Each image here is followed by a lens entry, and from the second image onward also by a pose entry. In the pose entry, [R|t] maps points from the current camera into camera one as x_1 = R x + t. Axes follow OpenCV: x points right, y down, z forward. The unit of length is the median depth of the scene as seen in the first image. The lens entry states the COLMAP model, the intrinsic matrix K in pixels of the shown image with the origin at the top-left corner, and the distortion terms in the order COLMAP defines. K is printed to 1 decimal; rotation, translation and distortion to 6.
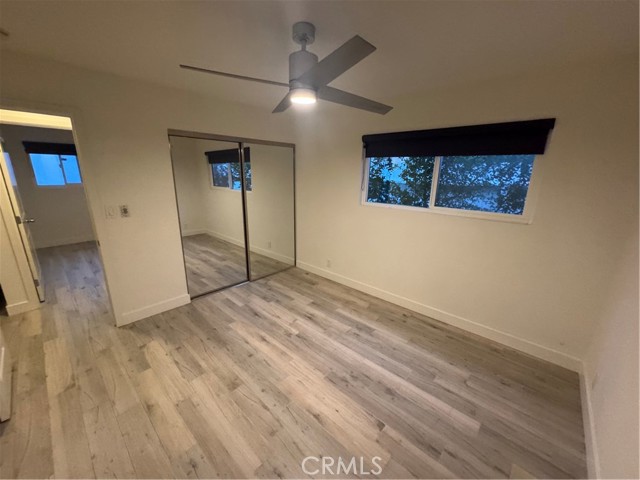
lens RADIAL K [[255.6, 0, 320.1], [0, 255.6, 234.8], [0, 0, 1]] dist [-0.002786, 0.000883]
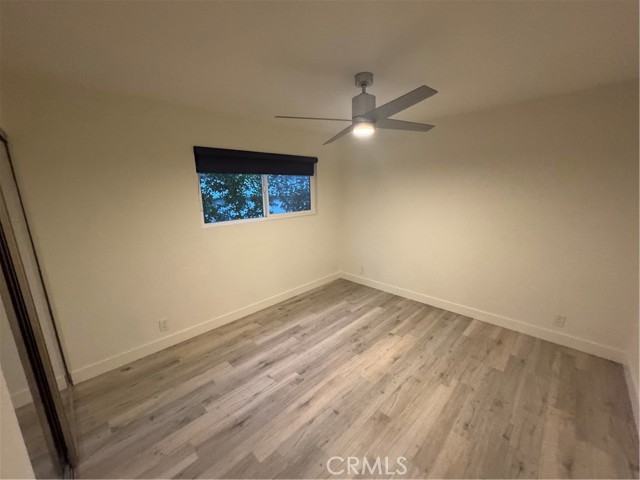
lens RADIAL K [[255.6, 0, 317.5], [0, 255.6, 237.3], [0, 0, 1]] dist [-0.002786, 0.000883]
pose [[0.046576, -0.213565, 0.975818, -0.859268], [0.255729, 0.946873, 0.195024, -0.209791], [-0.965626, 0.240462, 0.098716, 0.758859]]
